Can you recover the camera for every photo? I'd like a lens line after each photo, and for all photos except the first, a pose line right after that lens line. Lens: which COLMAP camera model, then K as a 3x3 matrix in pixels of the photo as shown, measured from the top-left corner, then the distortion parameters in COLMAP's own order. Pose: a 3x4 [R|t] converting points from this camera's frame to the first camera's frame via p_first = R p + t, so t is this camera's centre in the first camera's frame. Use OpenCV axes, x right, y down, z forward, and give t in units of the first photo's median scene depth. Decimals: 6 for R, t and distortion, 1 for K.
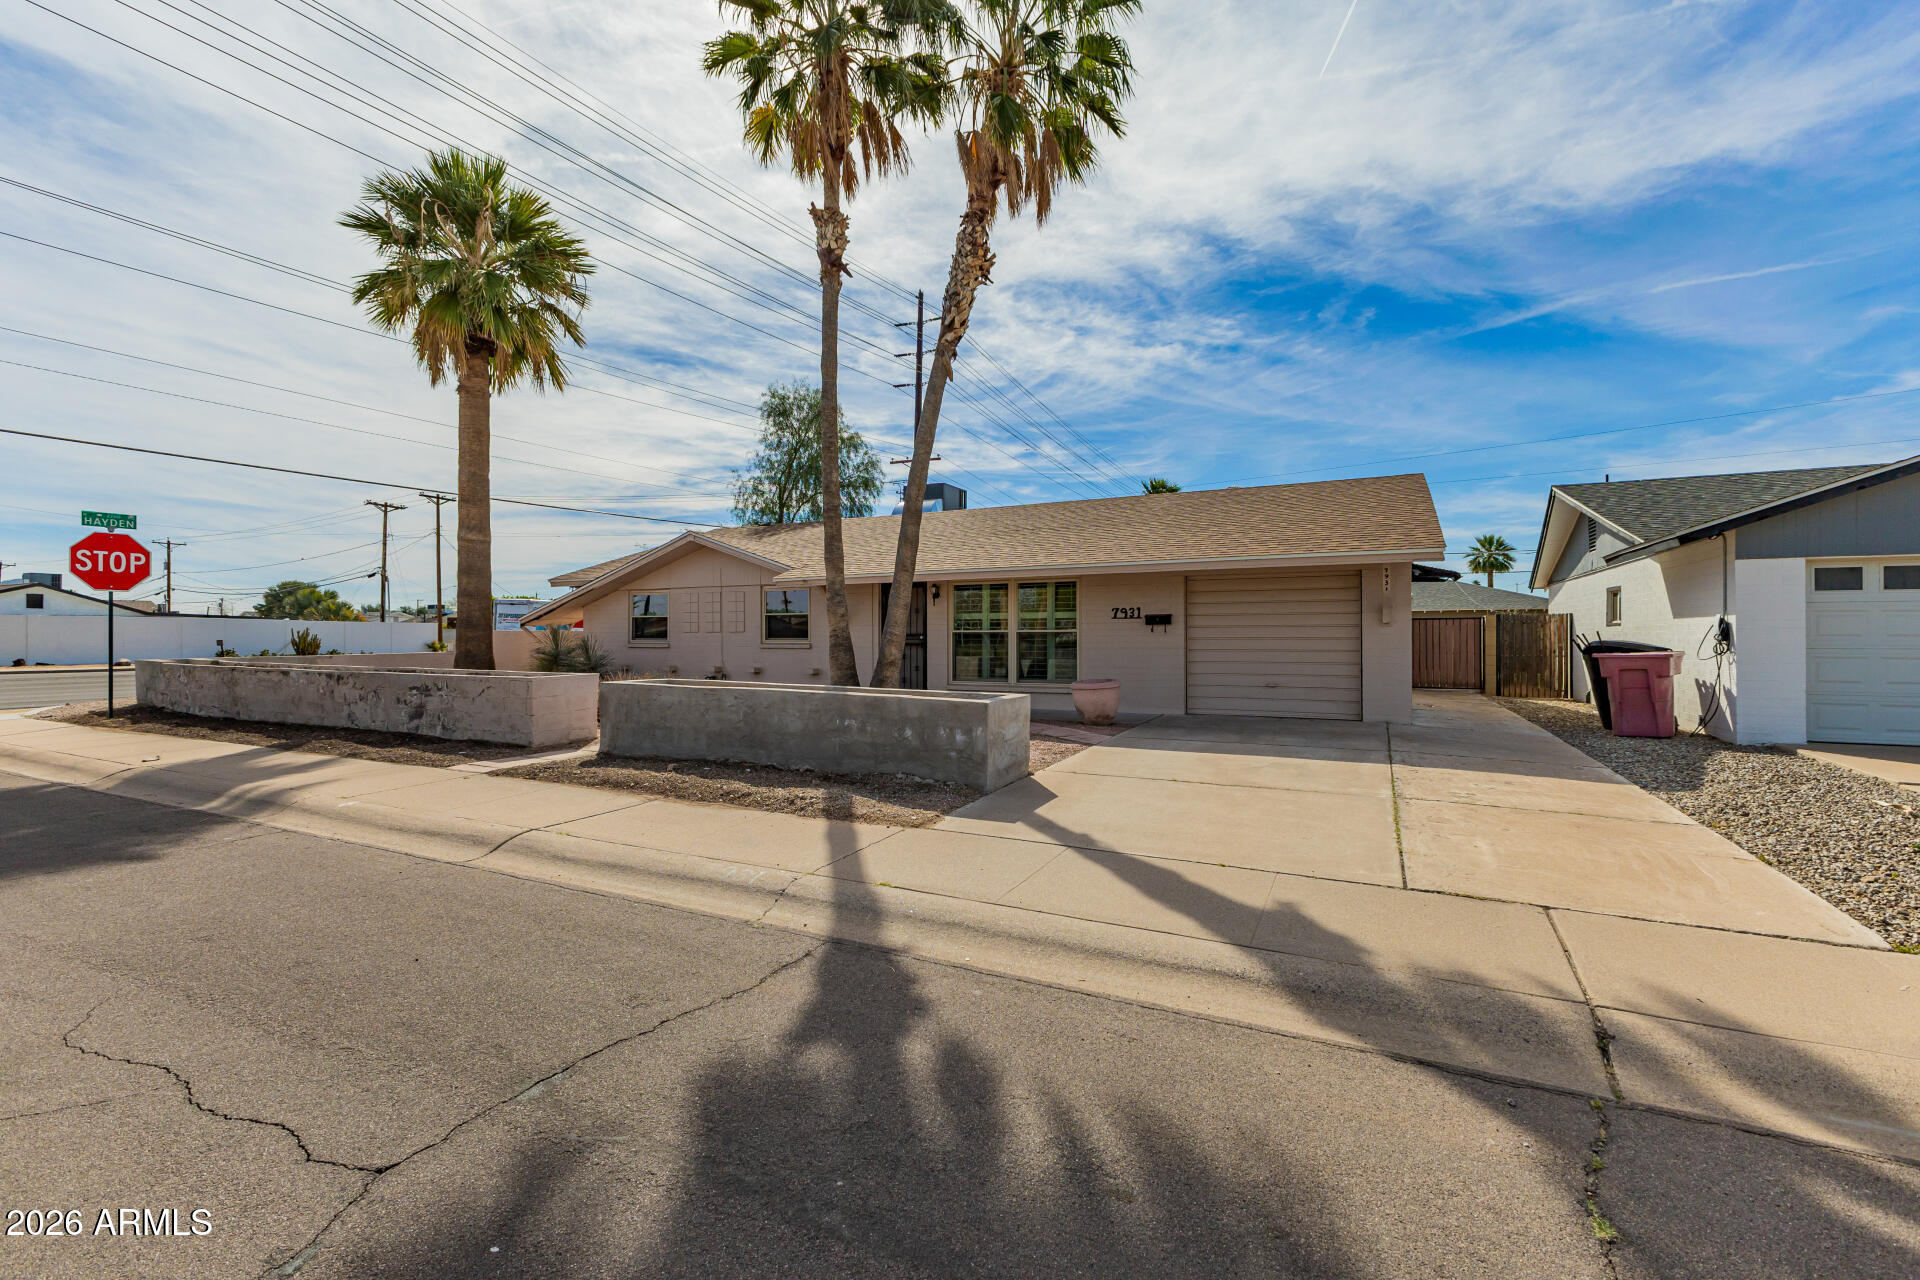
lens RADIAL K [[834.0, 0, 967.6], [0, 834.0, 632.2], [0, 0, 1]] dist [0.007947, -0.000140]
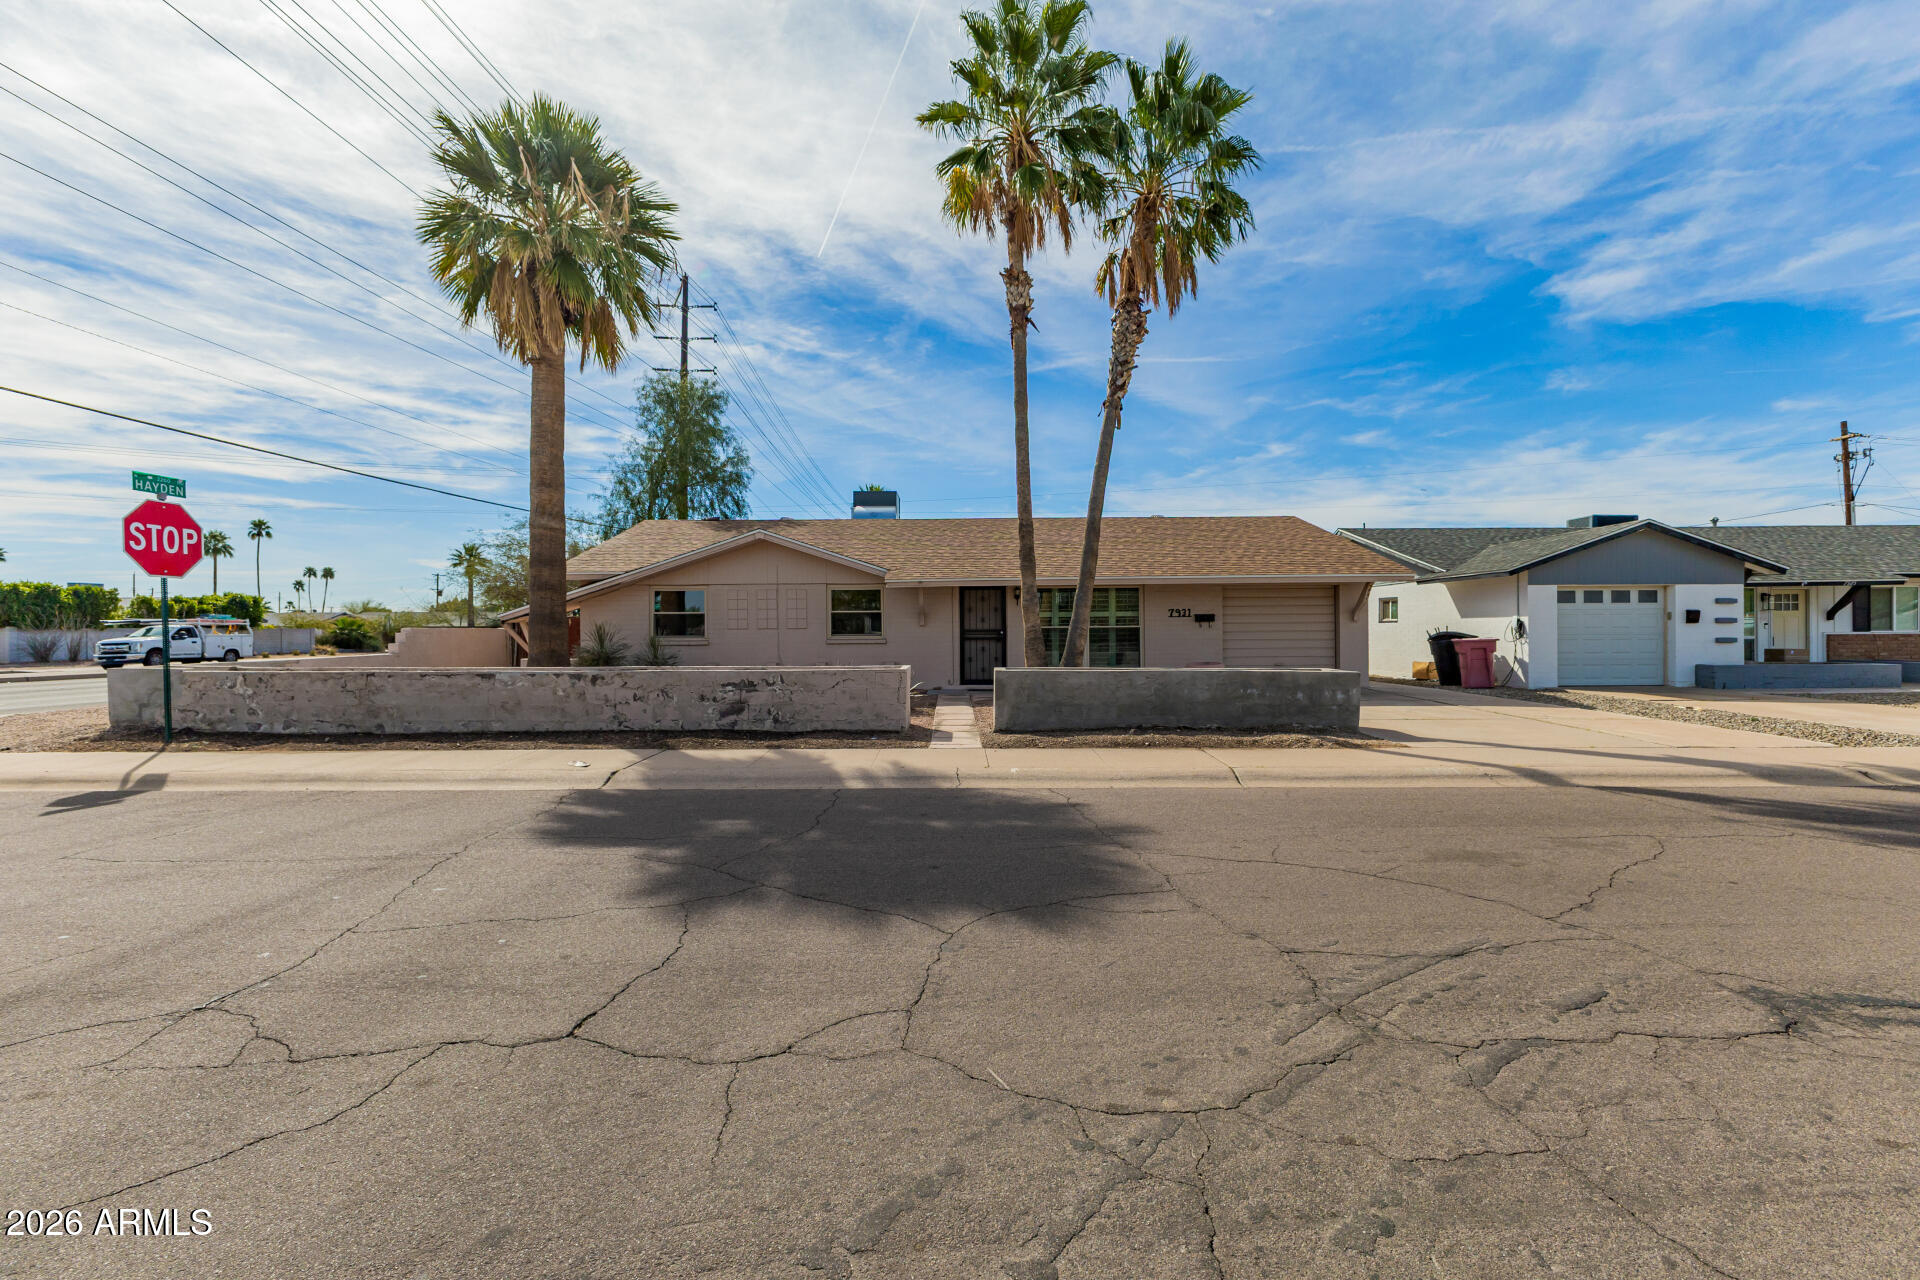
lens RADIAL K [[833.0, 0, 965.5], [0, 833.0, 621.1], [0, 0, 1]] dist [0.002169, -0.000066]
pose [[0.888873, 0.000960, 0.458153, -0.736721], [0.004118, 0.999941, -0.010084, 0.001948], [-0.458135, 0.010850, 0.888816, -0.014066]]
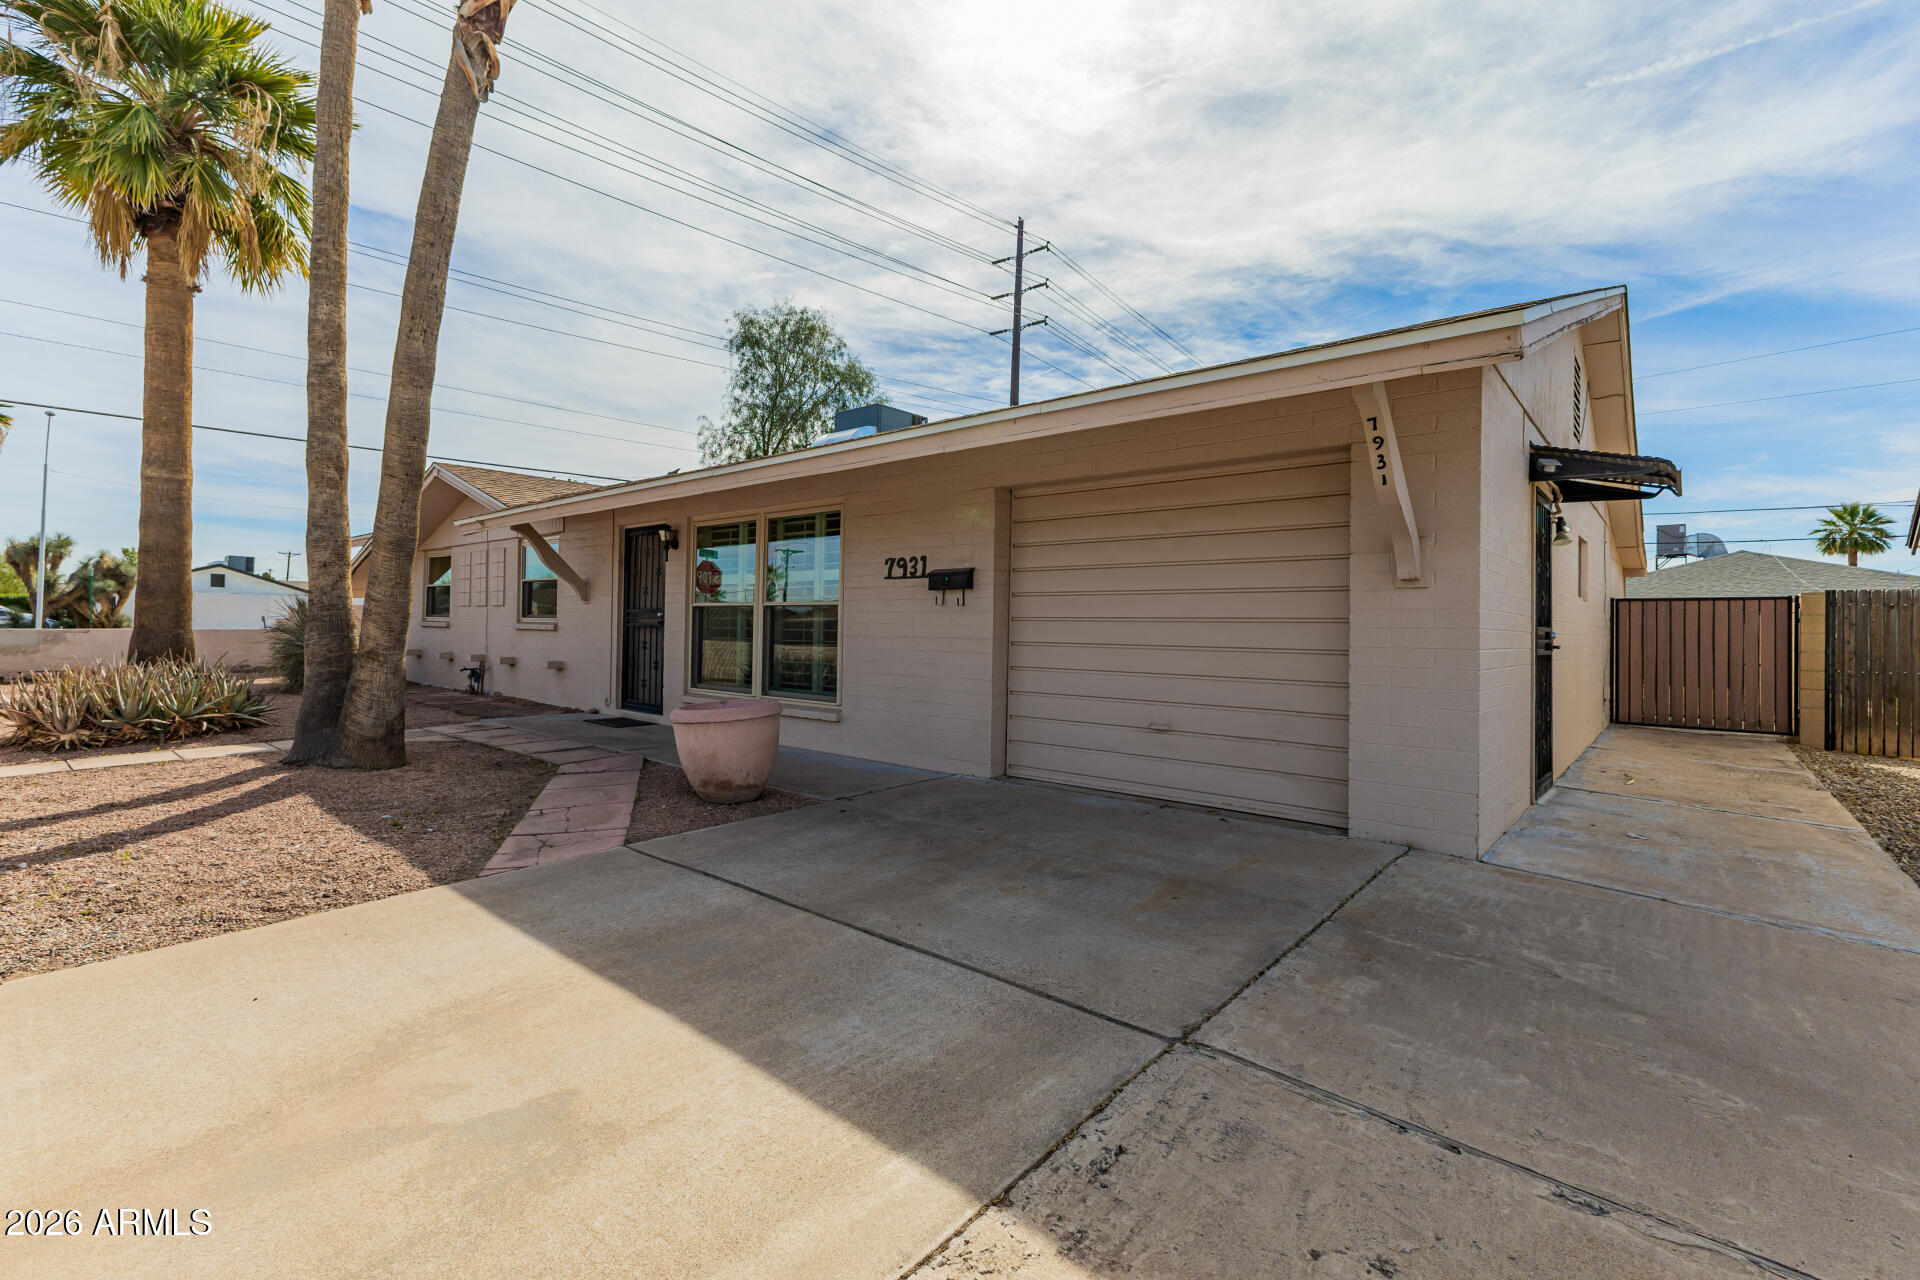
lens RADIAL K [[834.0, 0, 967.6], [0, 834.0, 632.2], [0, 0, 1]] dist [0.007947, -0.000140]
pose [[0.967205, 0.019778, -0.253227, 0.368102], [-0.018182, 0.999797, 0.008643, 0.011671], [0.253347, -0.003755, 0.967368, 0.534311]]
